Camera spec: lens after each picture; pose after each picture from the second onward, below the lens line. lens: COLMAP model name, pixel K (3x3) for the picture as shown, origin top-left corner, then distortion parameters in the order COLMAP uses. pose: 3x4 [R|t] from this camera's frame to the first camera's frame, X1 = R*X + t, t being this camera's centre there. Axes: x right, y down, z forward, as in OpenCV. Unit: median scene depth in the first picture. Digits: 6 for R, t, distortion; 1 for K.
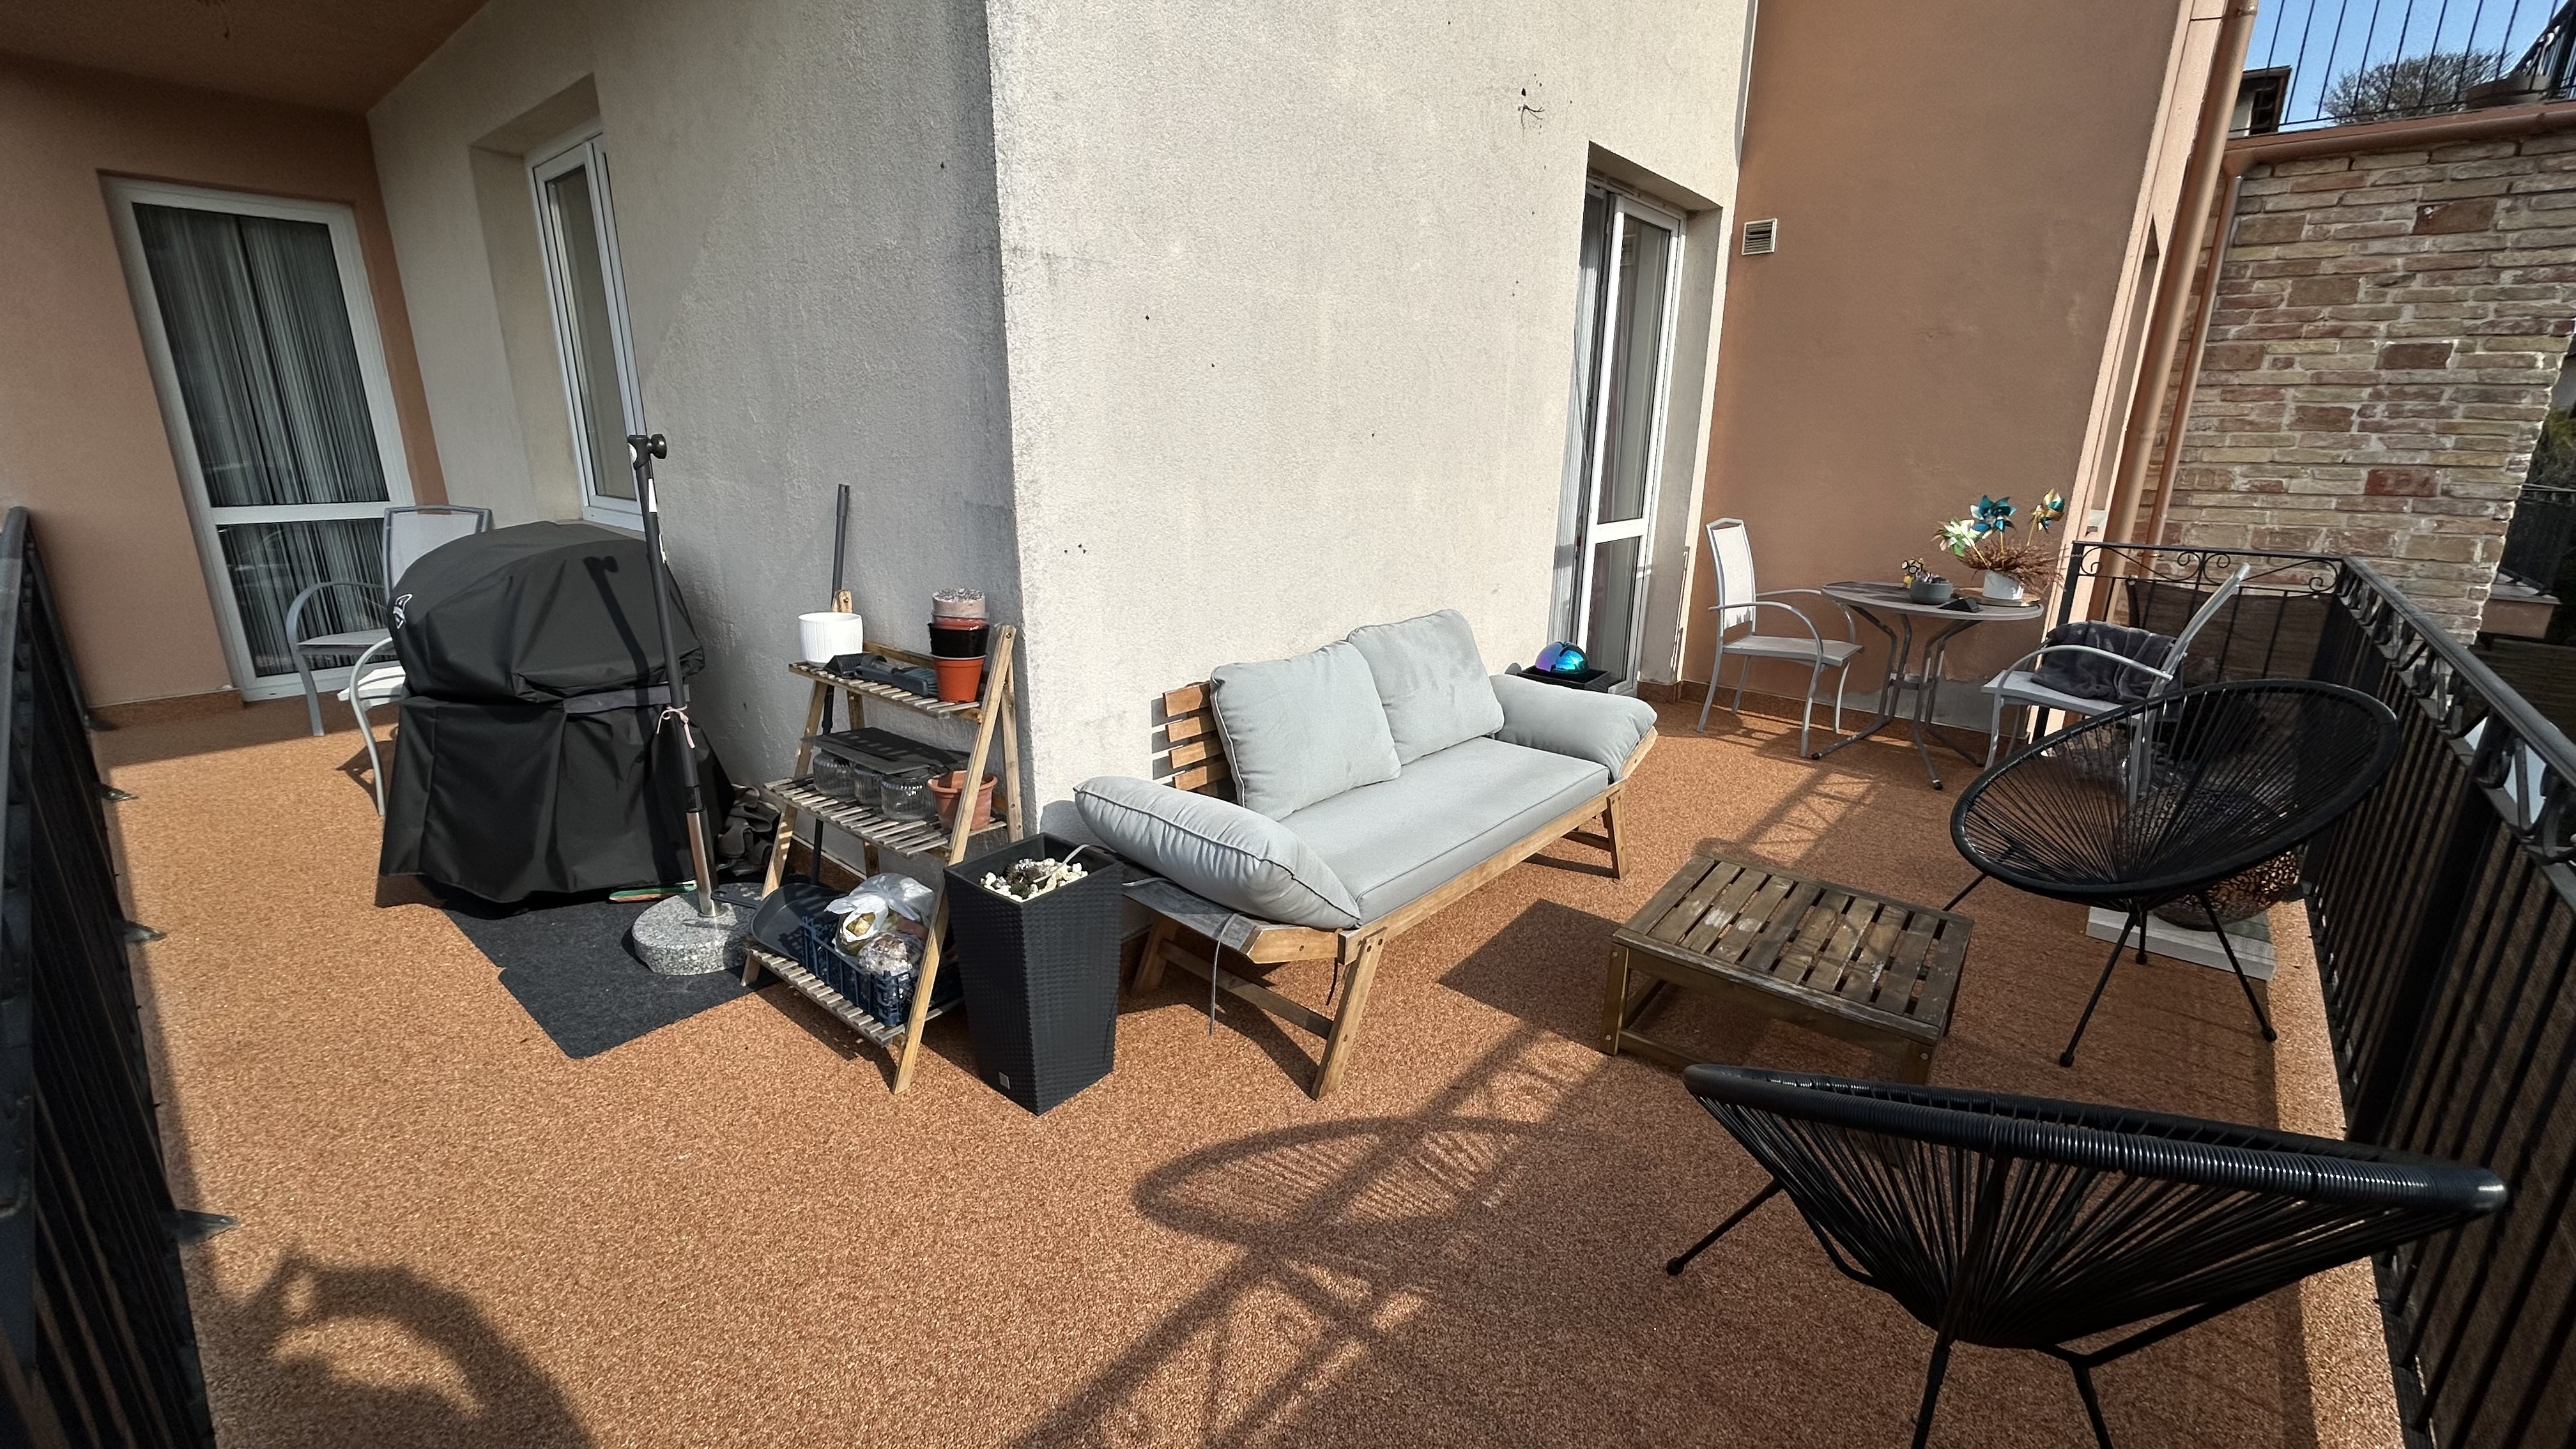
lens RADIAL K [[1028.8, 0, 1288.3], [0, 1028.8, 718.3], [0, 0, 1]] dist [0.001679, -0.001058]
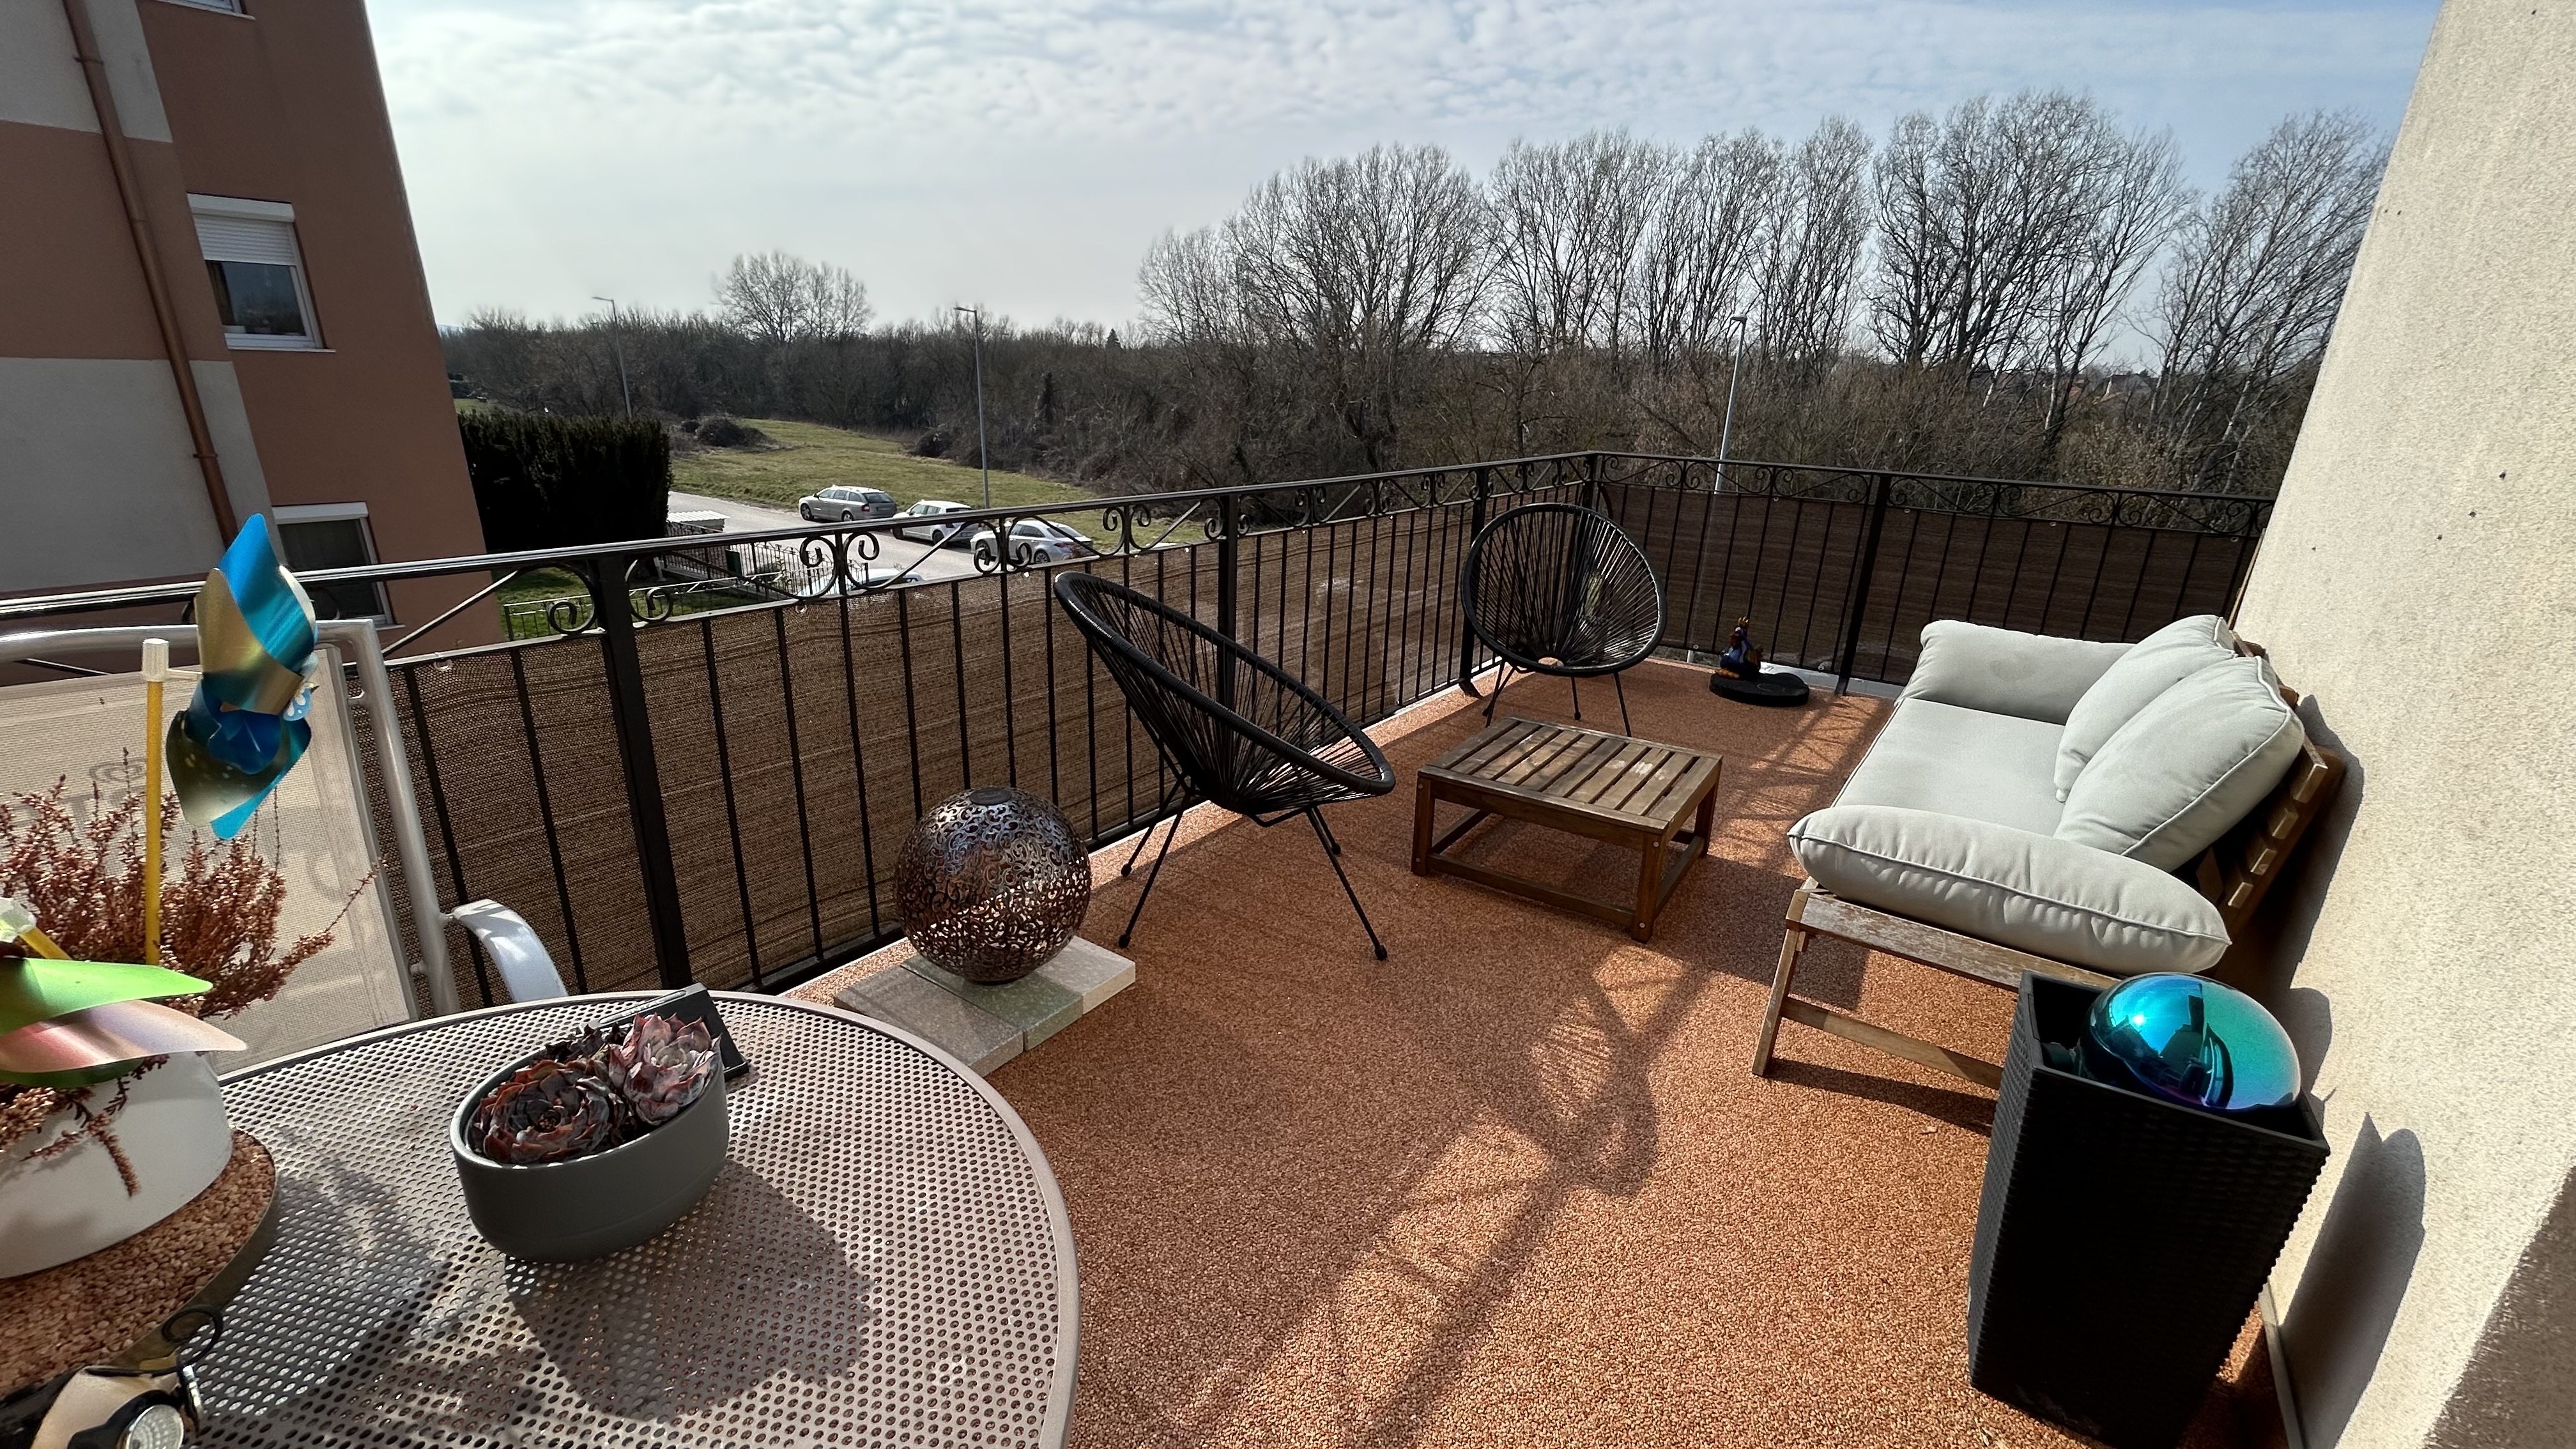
lens RADIAL K [[1028.8, 0, 1288.3], [0, 1028.8, 718.3], [0, 0, 1]] dist [0.001679, -0.001058]
pose [[-0.996007, -0.015413, -0.087932, 0.924549], [-0.062872, 0.820378, 0.568355, -0.487153], [0.063377, 0.571614, -0.818071, 1.906219]]
